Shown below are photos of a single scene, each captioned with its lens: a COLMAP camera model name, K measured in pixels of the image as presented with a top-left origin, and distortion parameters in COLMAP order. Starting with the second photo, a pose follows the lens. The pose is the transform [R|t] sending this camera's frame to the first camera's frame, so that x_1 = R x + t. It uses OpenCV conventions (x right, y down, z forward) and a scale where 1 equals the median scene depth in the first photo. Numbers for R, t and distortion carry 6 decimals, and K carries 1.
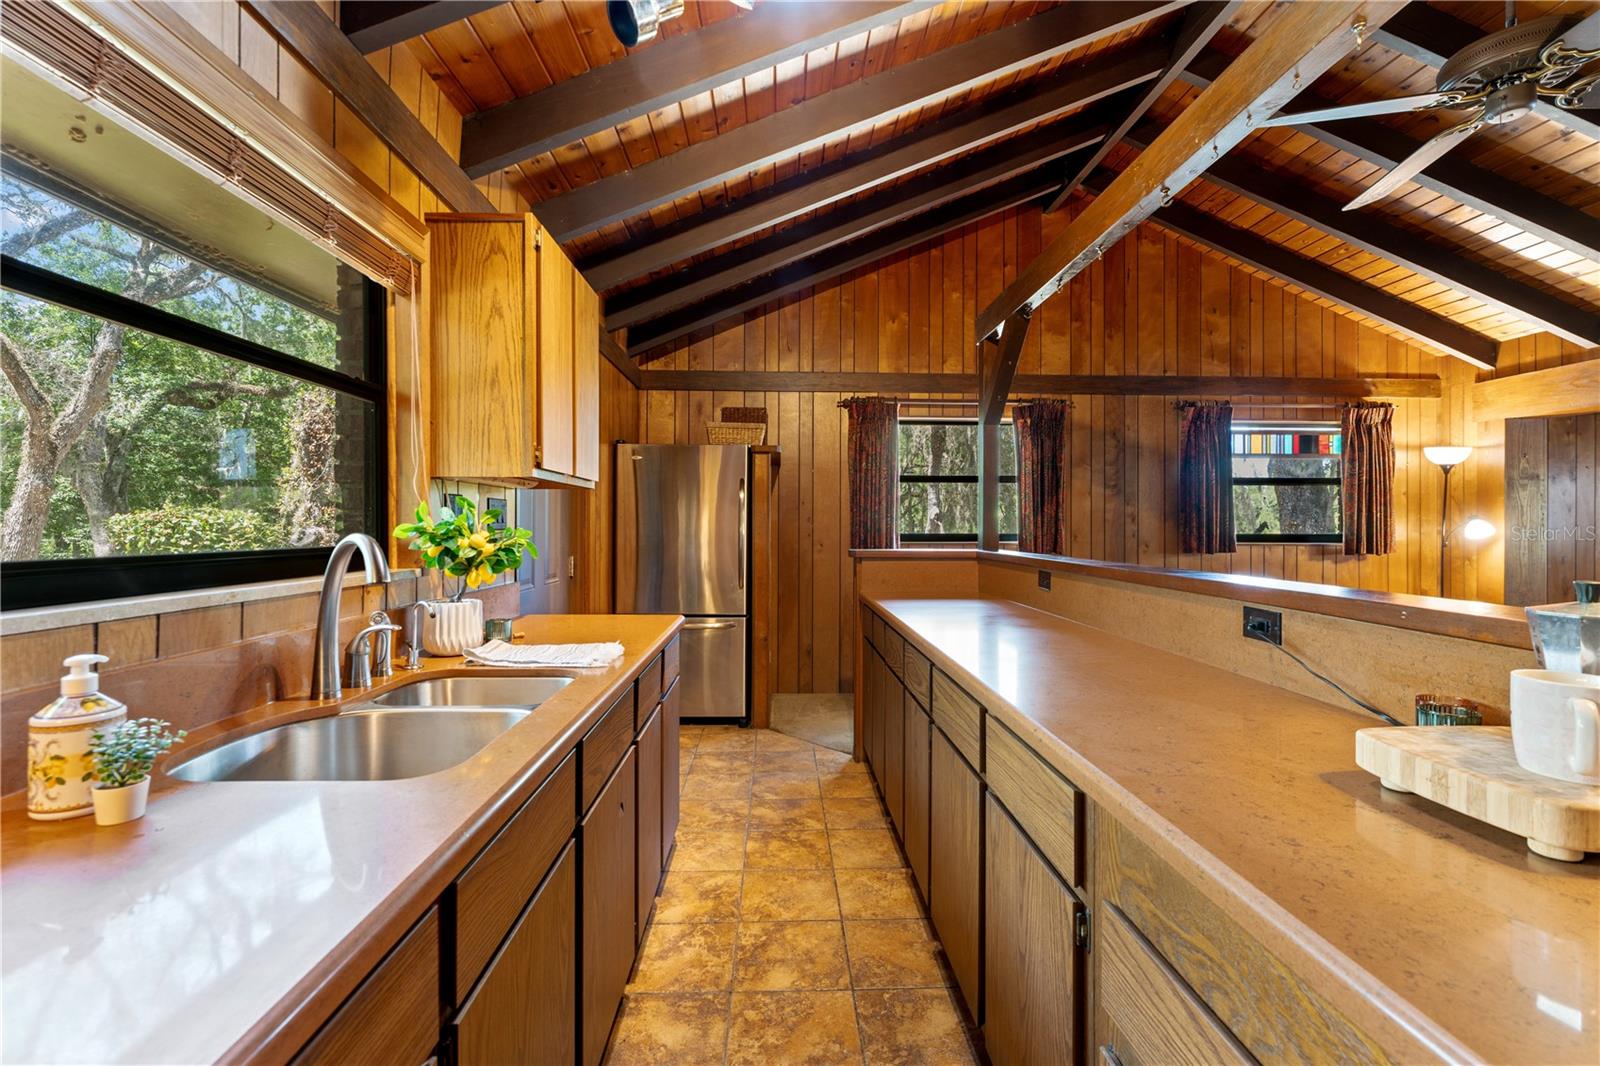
lens RADIAL K [[684.9, 0, 796.8], [0, 684.9, 522.8], [0, 0, 1]] dist [-0.001640, -0.000117]
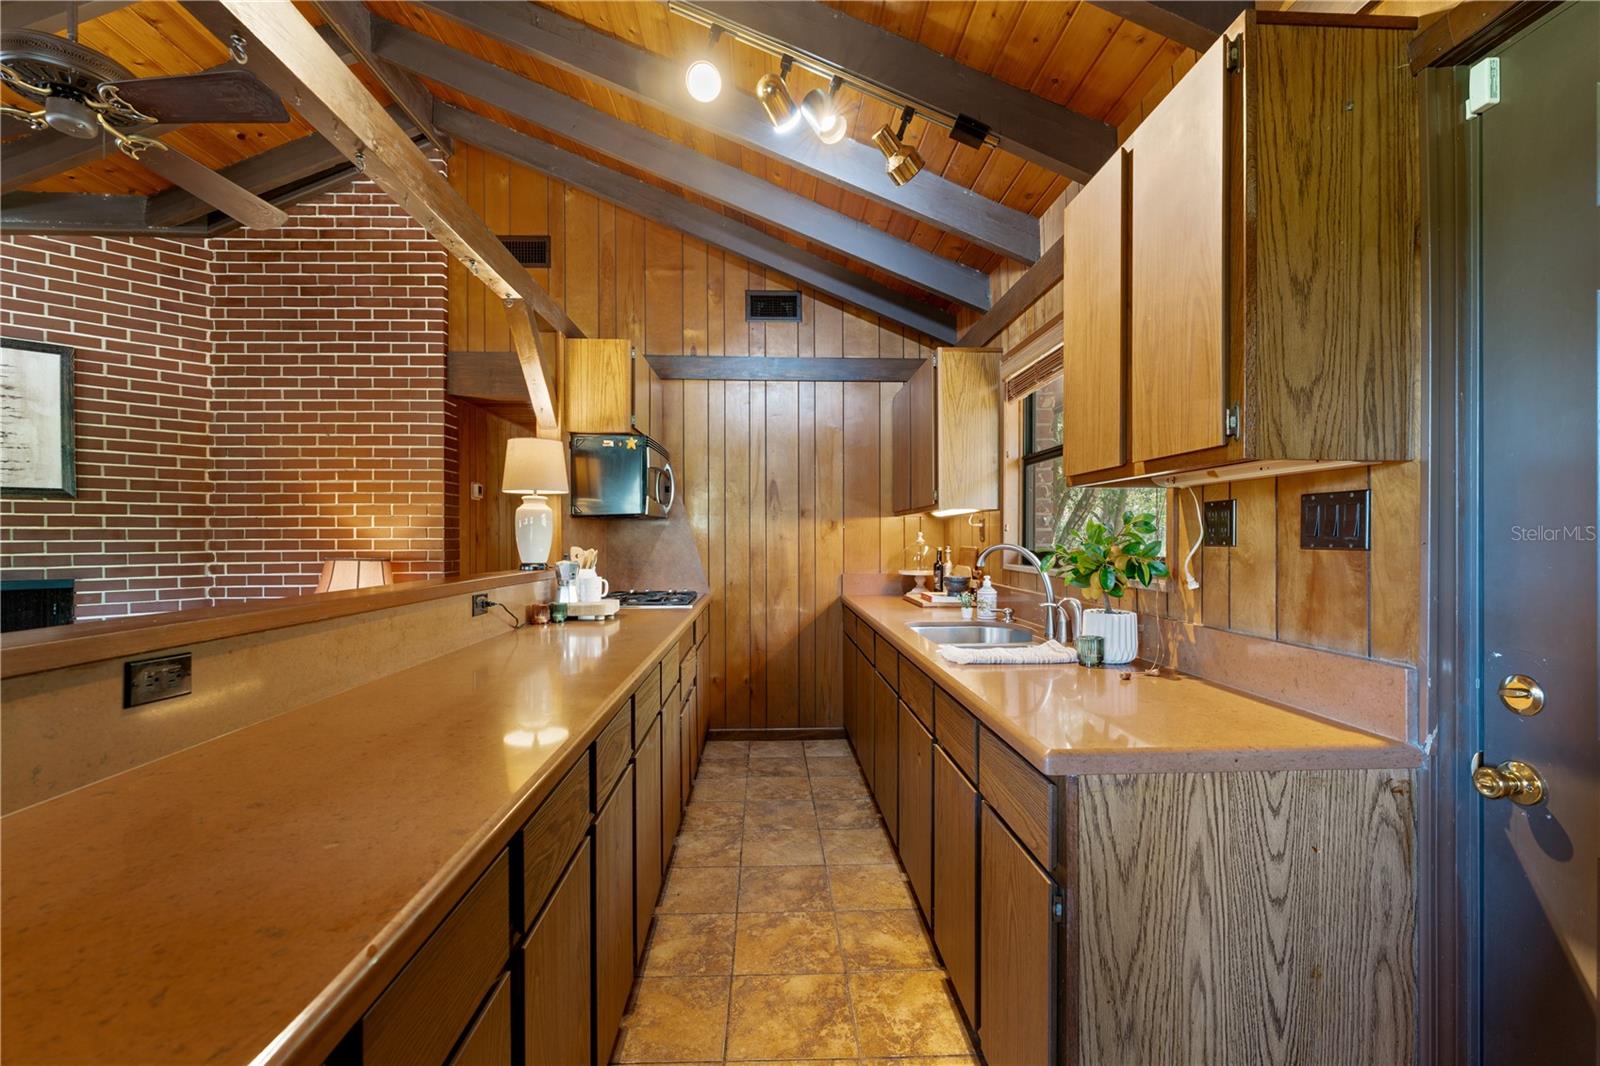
lens RADIAL K [[684.9, 0, 793.1], [0, 684.9, 537.6], [0, 0, 1]] dist [-0.002660, -0.000247]
pose [[-0.999970, -0.000144, -0.007789, -0.001822], [-0.000123, 0.999996, -0.002715, 0.001212], [0.007790, -0.002714, -0.999966, 0.737299]]
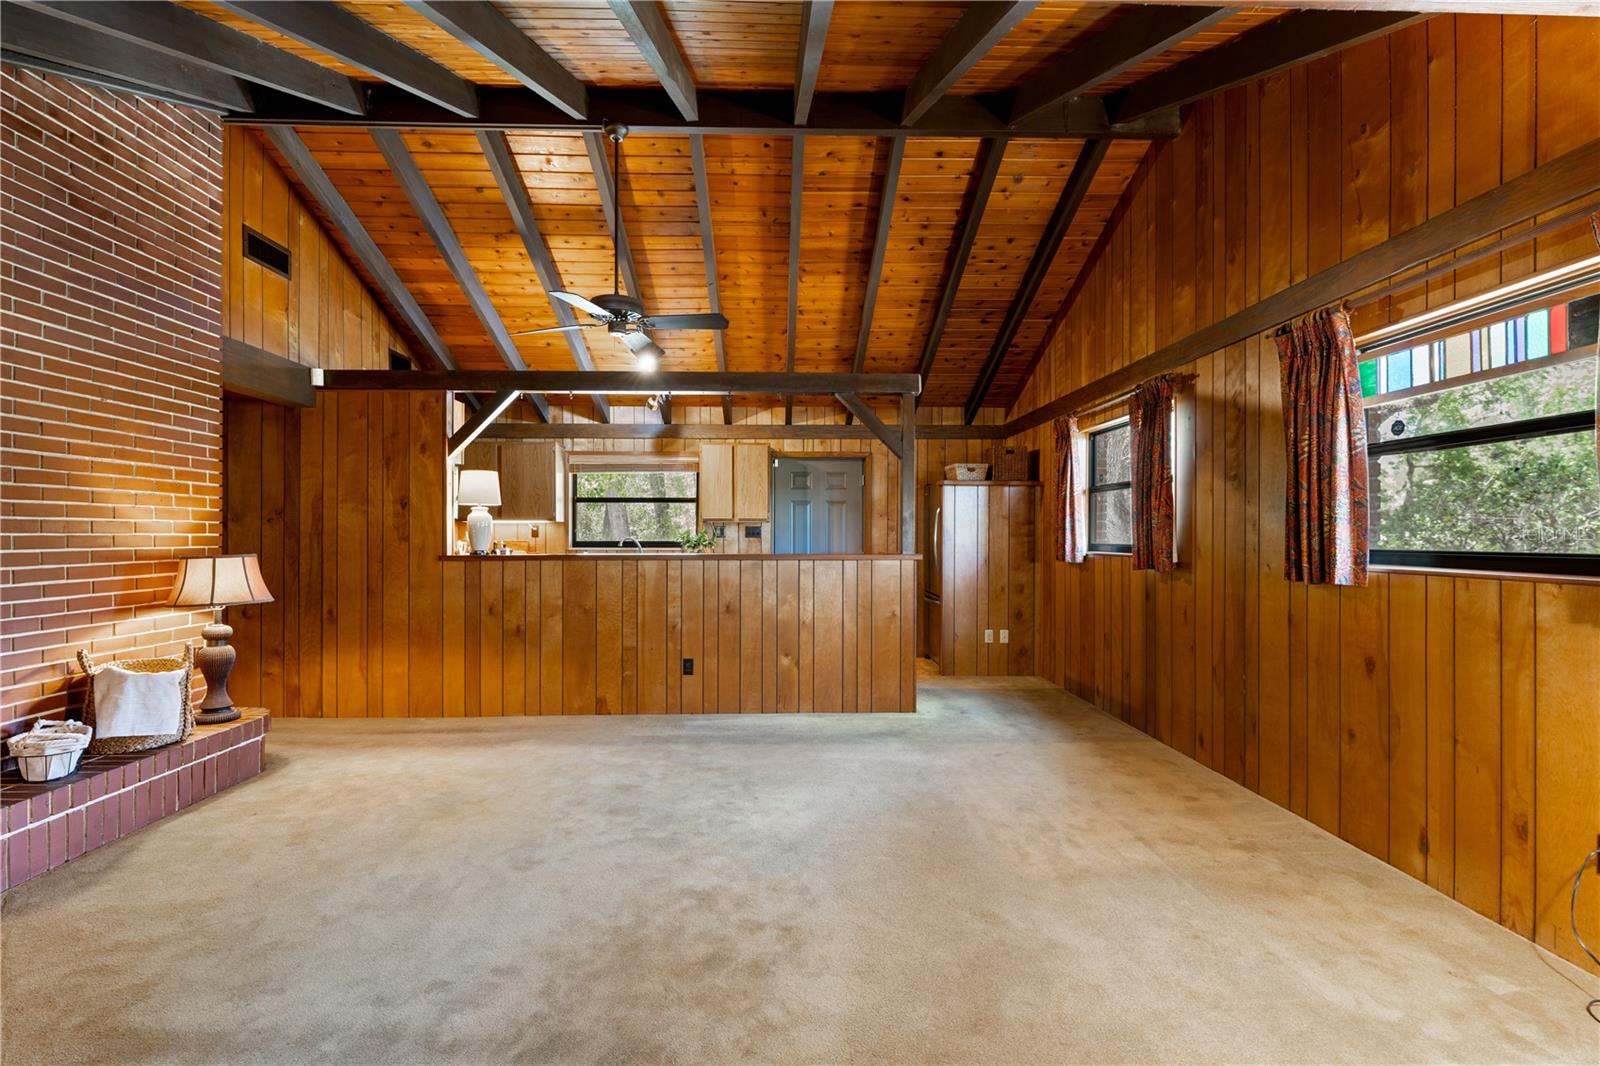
lens RADIAL K [[691.0, 0, 796.7], [0, 691.0, 535.7], [0, 0, 1]] dist [-0.002841, -0.000266]
pose [[-0.002283, -0.003817, -0.999990, 1.151949], [0.002510, 0.999990, -0.003822, 0.006269], [0.999994, -0.002518, -0.002273, 0.565523]]
